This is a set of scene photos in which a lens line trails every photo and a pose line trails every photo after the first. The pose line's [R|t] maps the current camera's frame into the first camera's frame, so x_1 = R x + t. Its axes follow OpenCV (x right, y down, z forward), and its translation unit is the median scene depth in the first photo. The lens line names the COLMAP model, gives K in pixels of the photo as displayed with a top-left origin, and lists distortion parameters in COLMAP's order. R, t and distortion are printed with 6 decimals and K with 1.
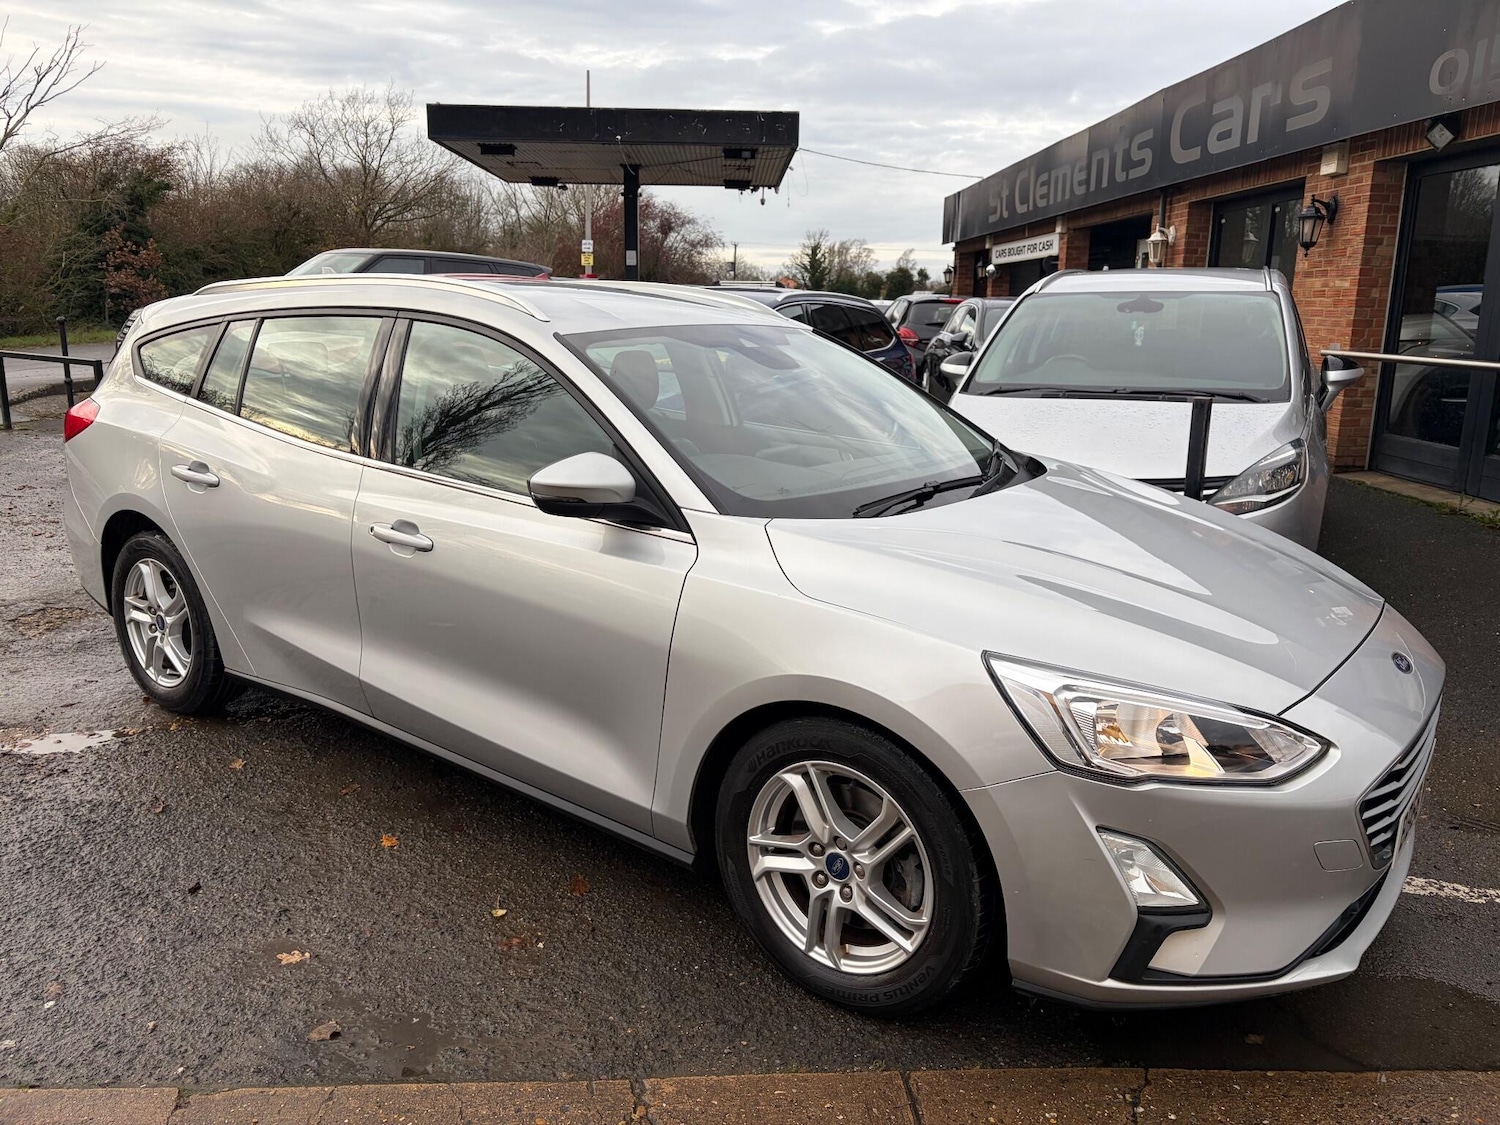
lens RADIAL K [[1116.4, 0, 756.7], [0, 1116.4, 554.8], [0, 0, 1]] dist [0.054653, -0.066573]
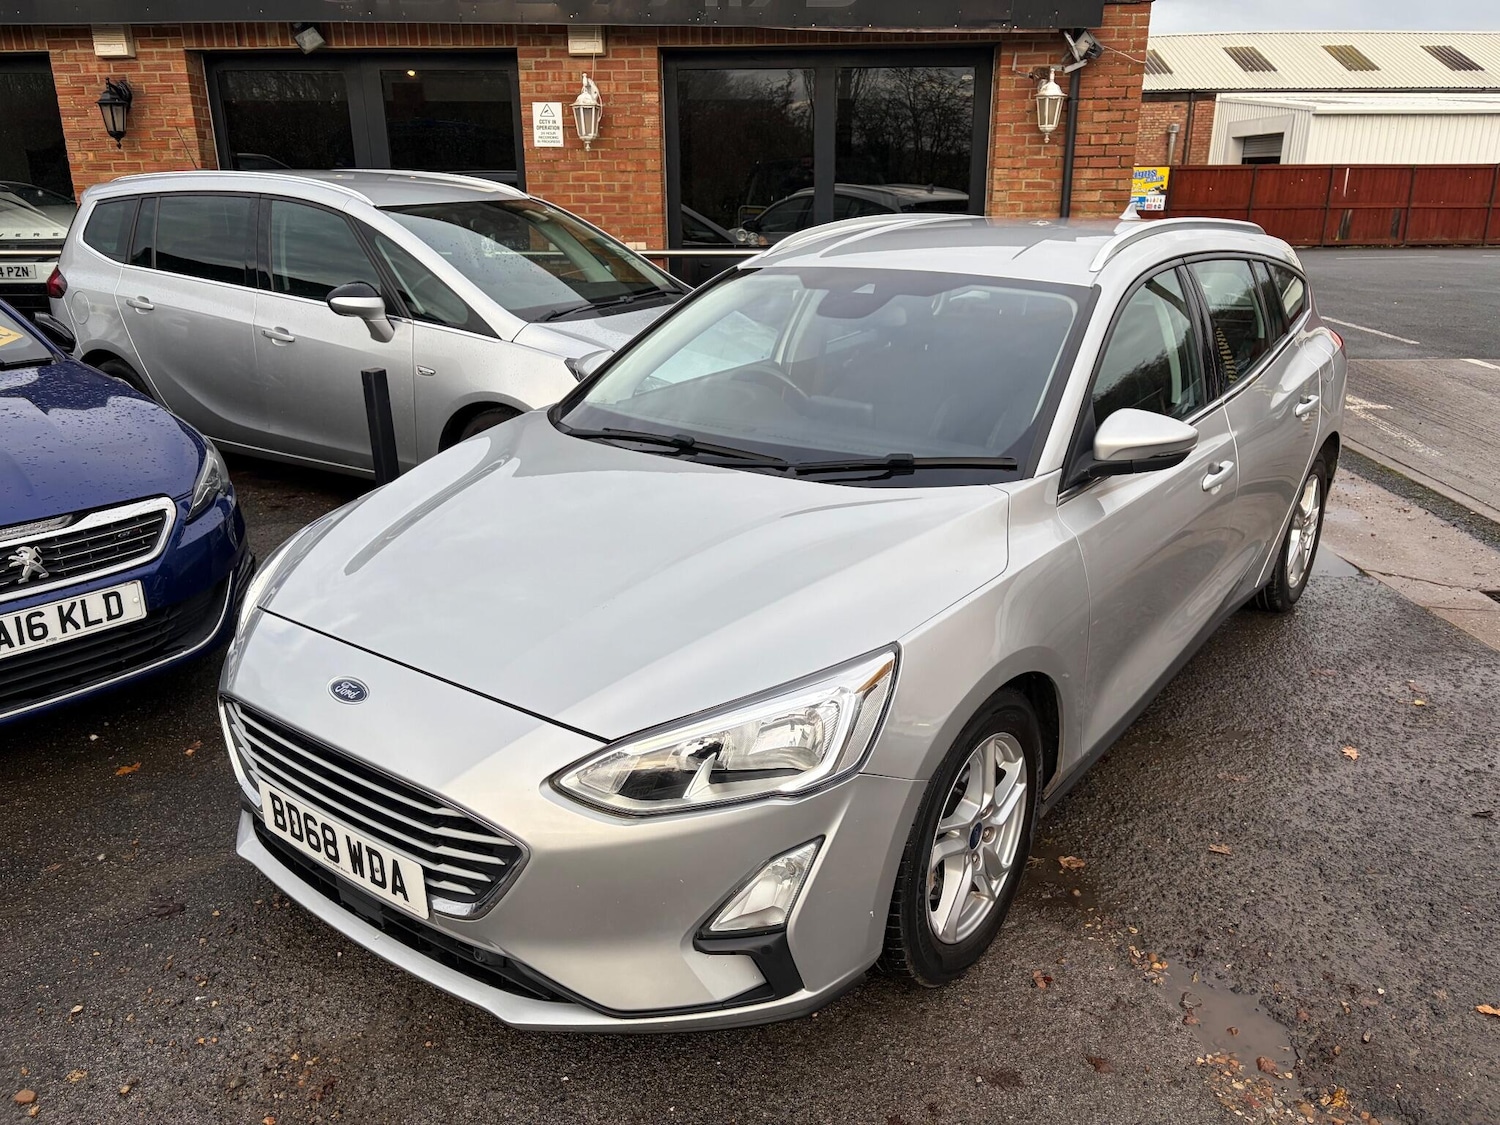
lens RADIAL K [[1123.2, 0, 753.8], [0, 1123.2, 554.8], [0, 0, 1]] dist [0.051657, -0.057226]
pose [[0.078648, -0.324920, 0.942466, -0.243383], [0.219915, 0.927759, 0.301498, -0.068706], [-0.972344, 0.183550, 0.144421, 0.238847]]
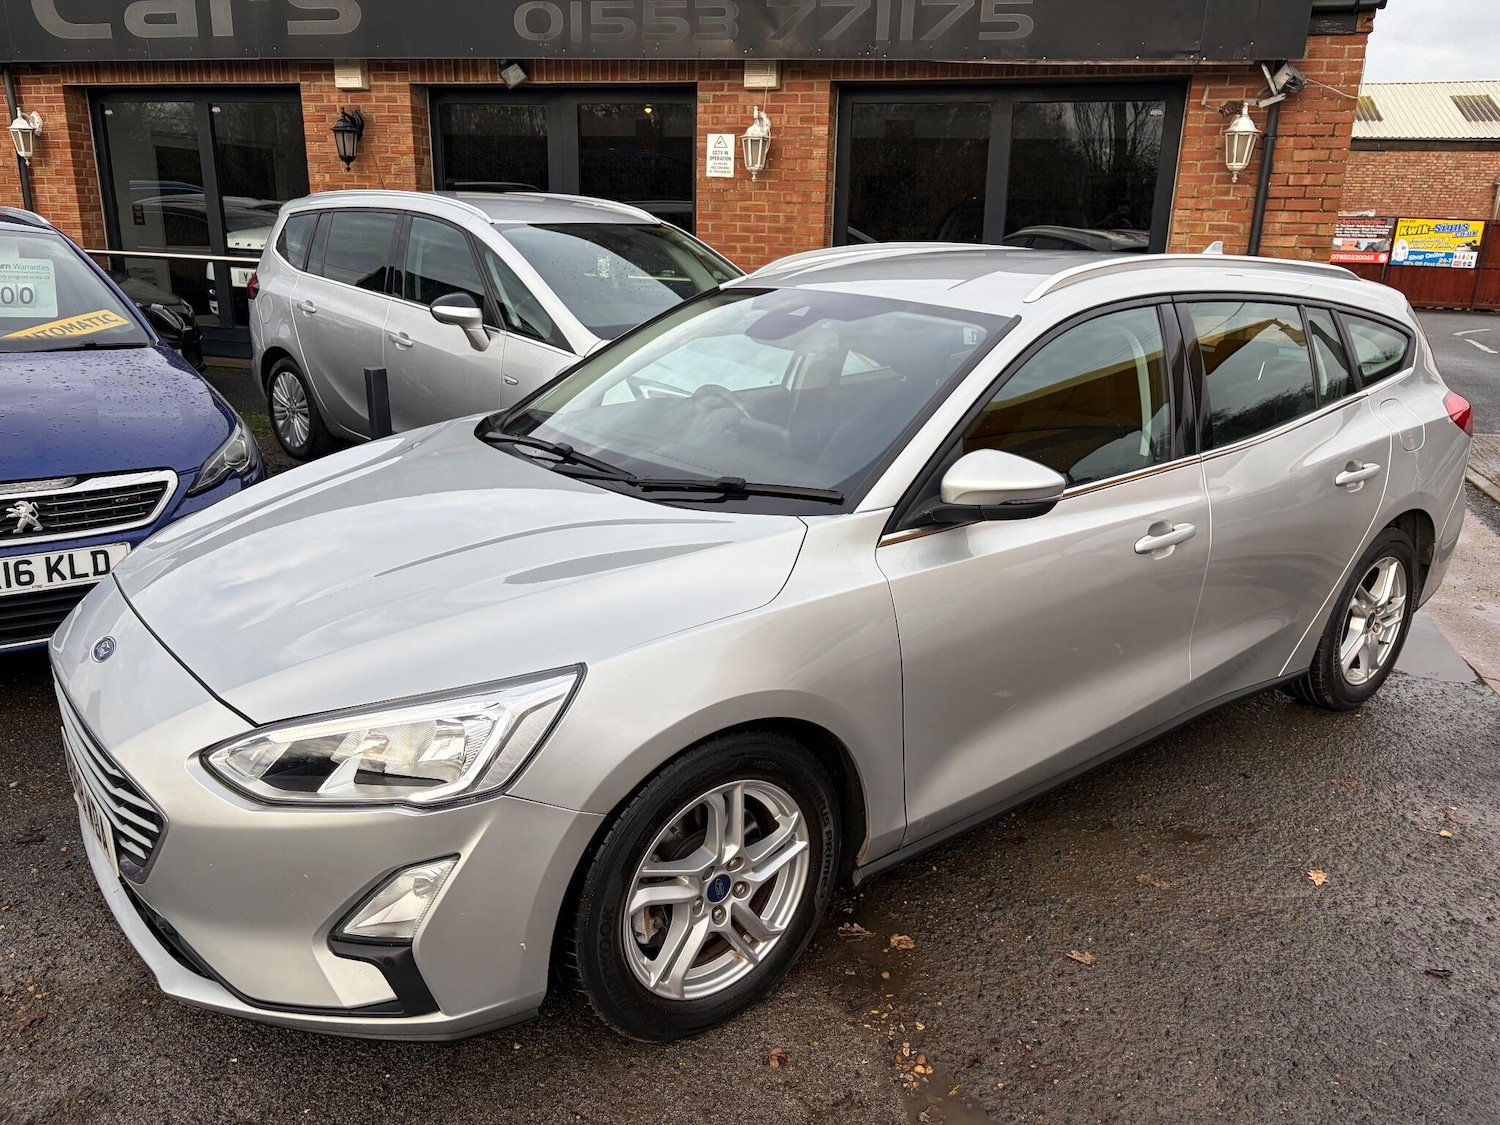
lens RADIAL K [[1123.2, 0, 753.8], [0, 1123.2, 554.8], [0, 0, 1]] dist [0.051657, -0.057226]
pose [[0.318529, -0.274185, 0.907393, -0.226842], [0.184133, 0.956917, 0.224512, -0.053414], [-0.929857, 0.095567, 0.355292, 0.185848]]
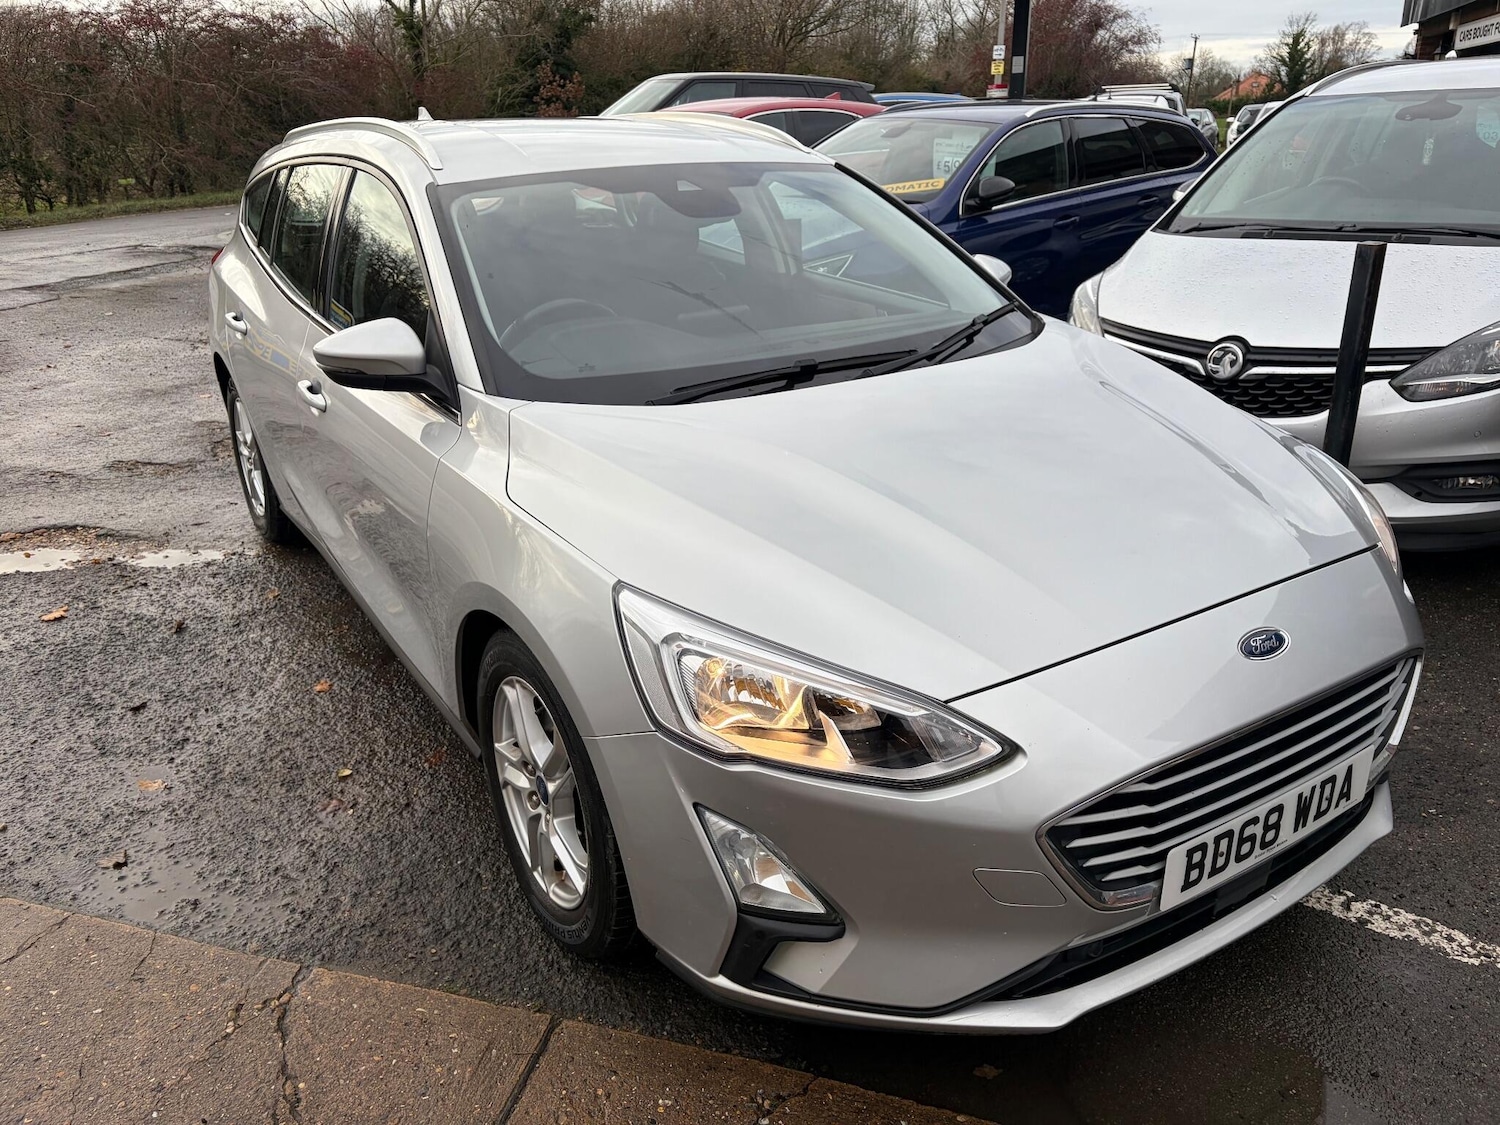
lens RADIAL K [[1121.5, 0, 771.6], [0, 1121.5, 552.4], [0, 0, 1]] dist [0.066789, -0.071482]
pose [[0.938392, 0.091523, -0.333232, 0.072146], [-0.041956, 0.987332, 0.153023, -0.008604], [0.343016, -0.129614, 0.930344, 0.030647]]
